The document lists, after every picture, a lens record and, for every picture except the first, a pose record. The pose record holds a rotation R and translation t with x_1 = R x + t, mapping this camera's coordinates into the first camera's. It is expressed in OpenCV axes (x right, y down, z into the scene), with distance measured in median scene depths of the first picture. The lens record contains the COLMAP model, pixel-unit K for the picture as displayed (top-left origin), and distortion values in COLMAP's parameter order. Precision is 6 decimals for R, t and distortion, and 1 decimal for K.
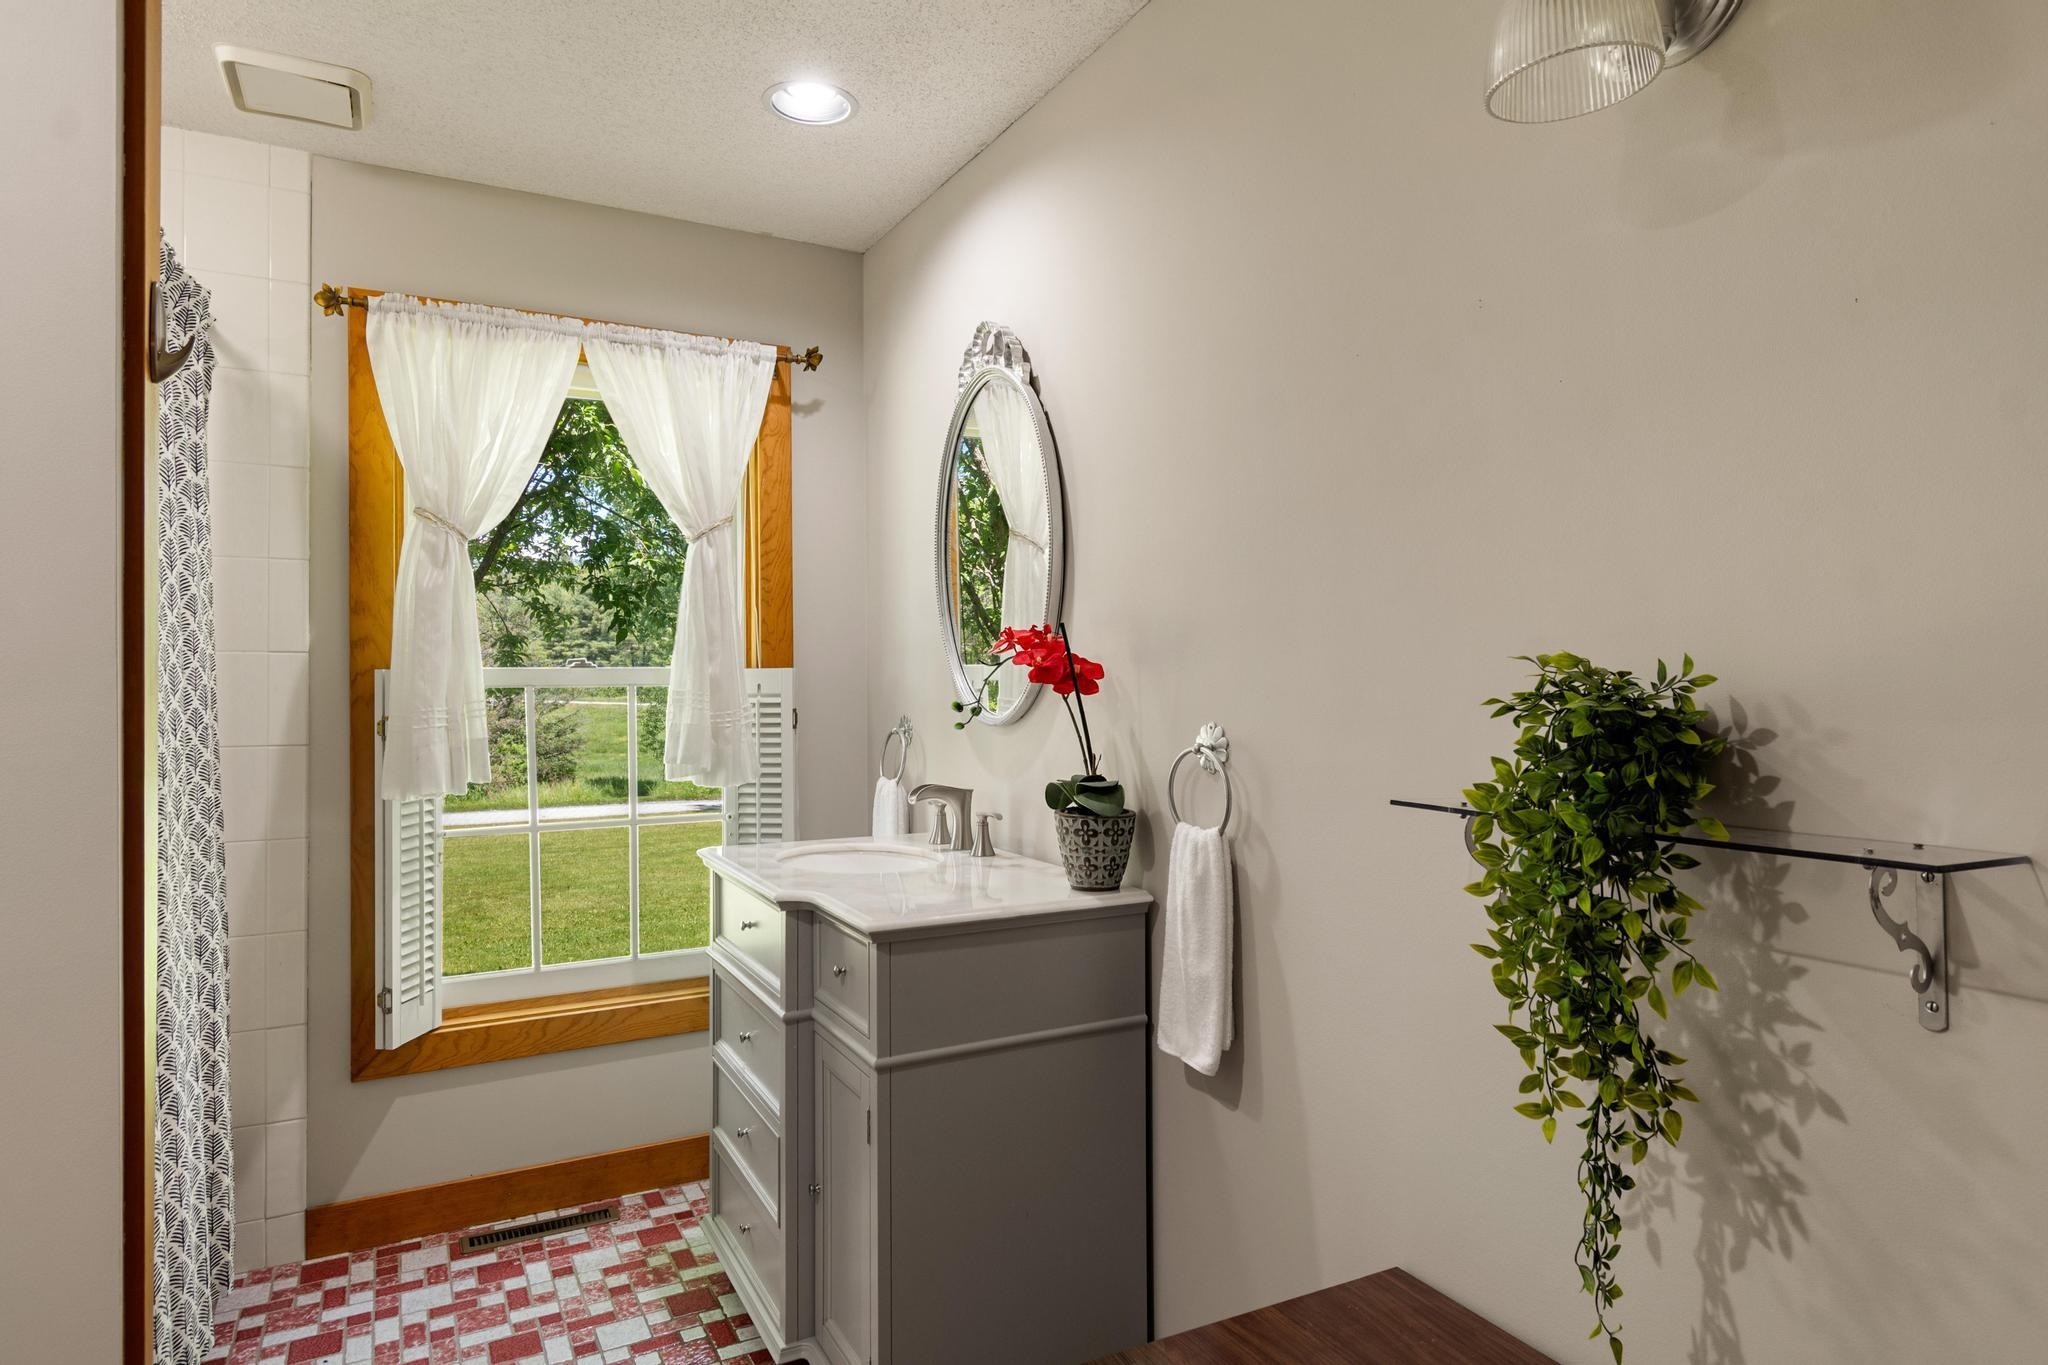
lens RADIAL K [[1160.6, 0, 1030.6], [0, 1160.6, 667.7], [0, 0, 1]] dist [0.004377, -0.000358]
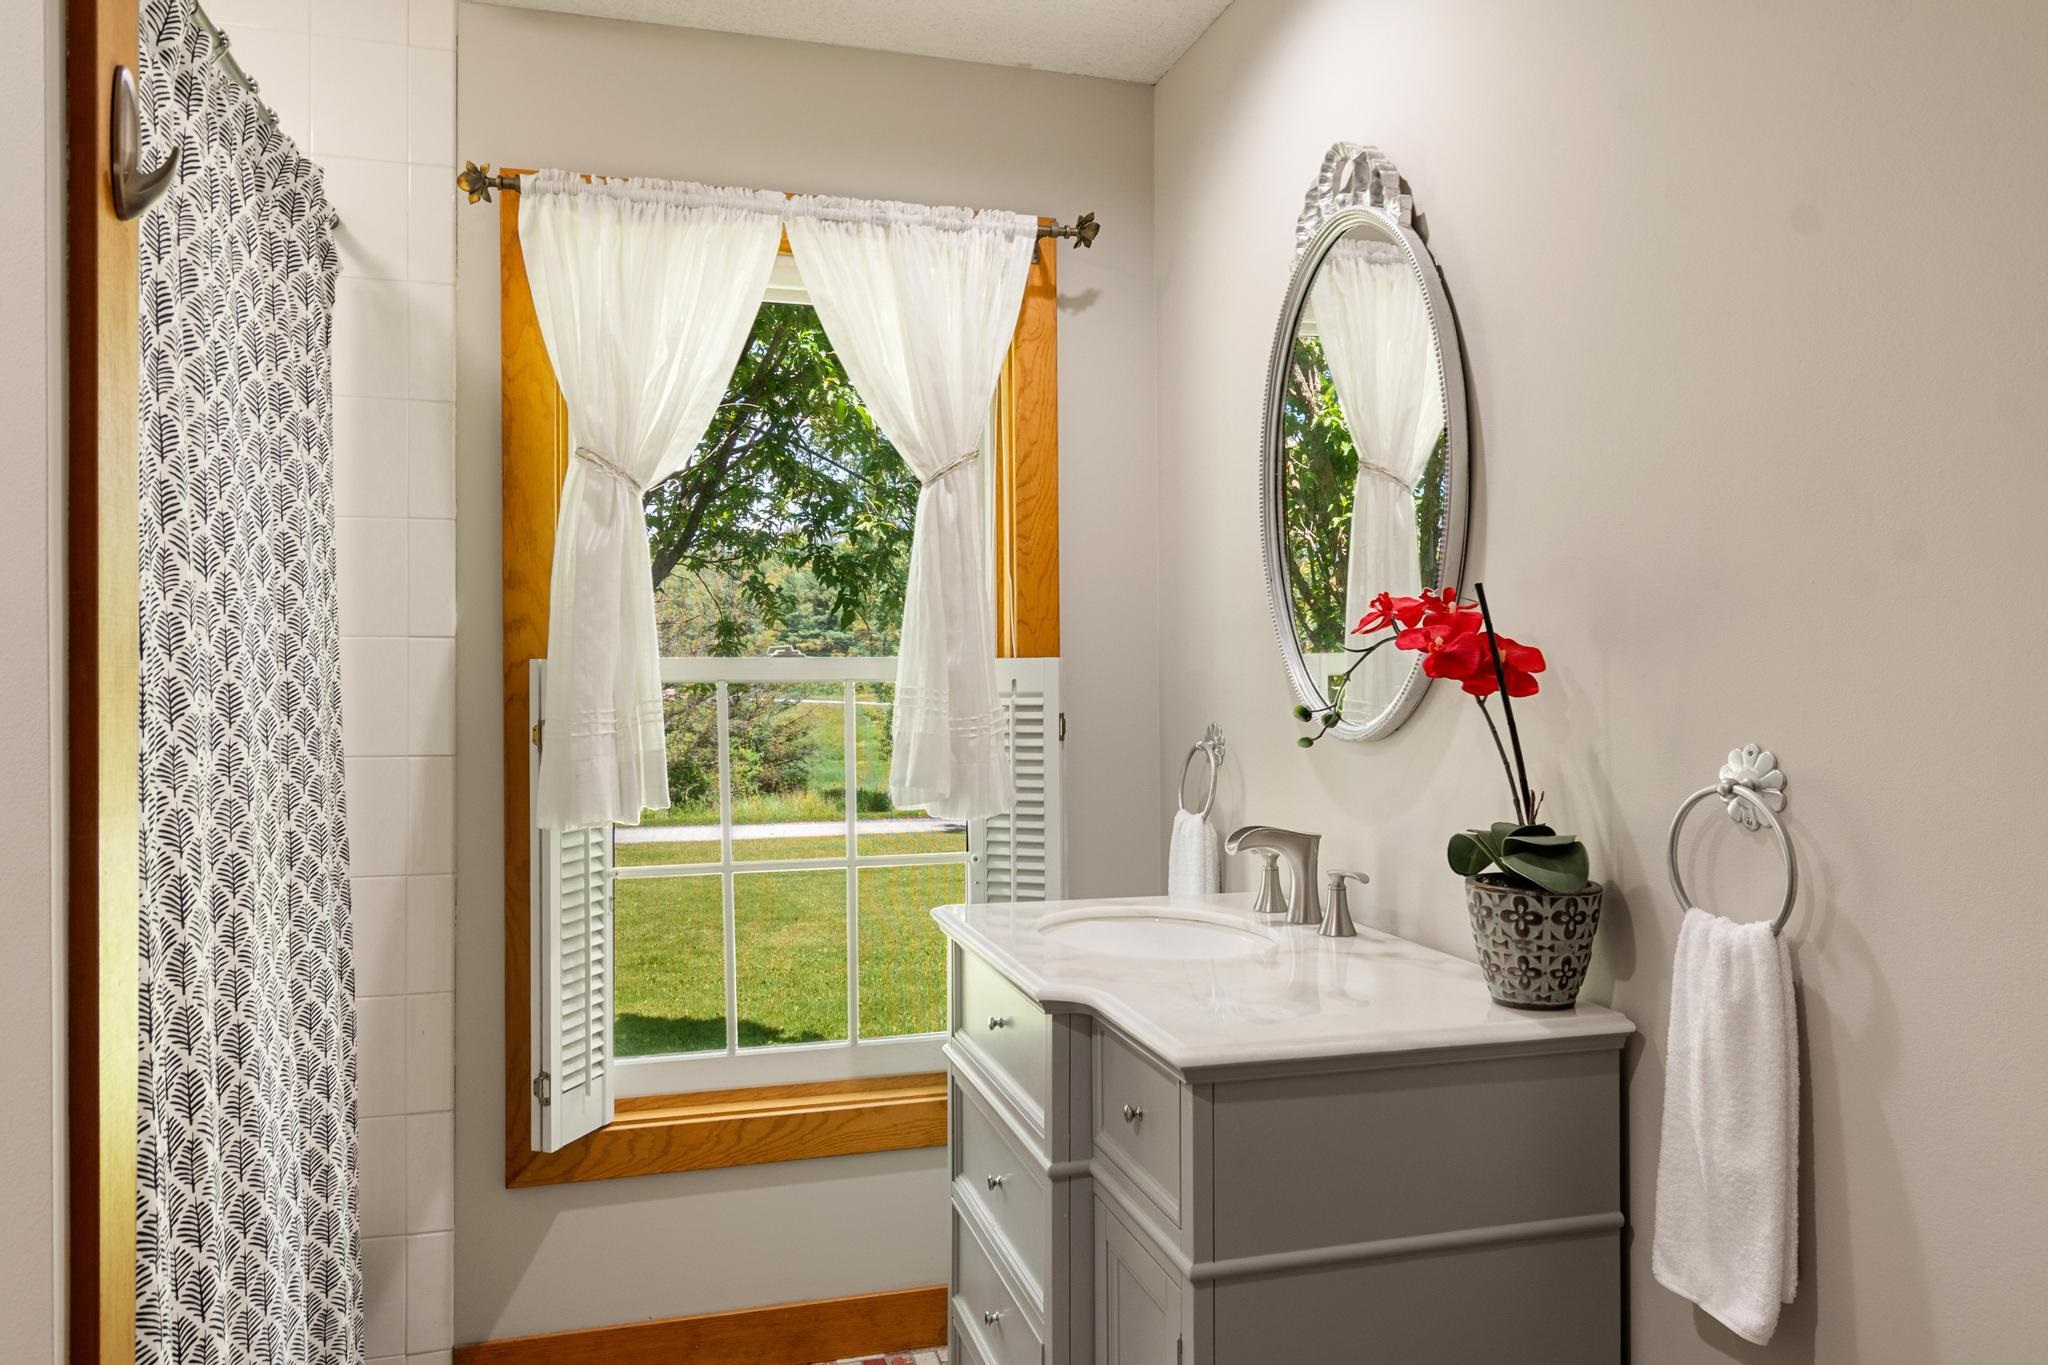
lens RADIAL K [[1429.5, 0, 1024.0], [0, 1429.5, 682.5], [0, 0, 1]] dist [0.000992, 0.000251]
pose [[0.975152, 0.002740, -0.221518, -0.033877], [0.000631, 0.999885, 0.015145, 0.002943], [0.221534, -0.014909, 0.975039, 0.147746]]
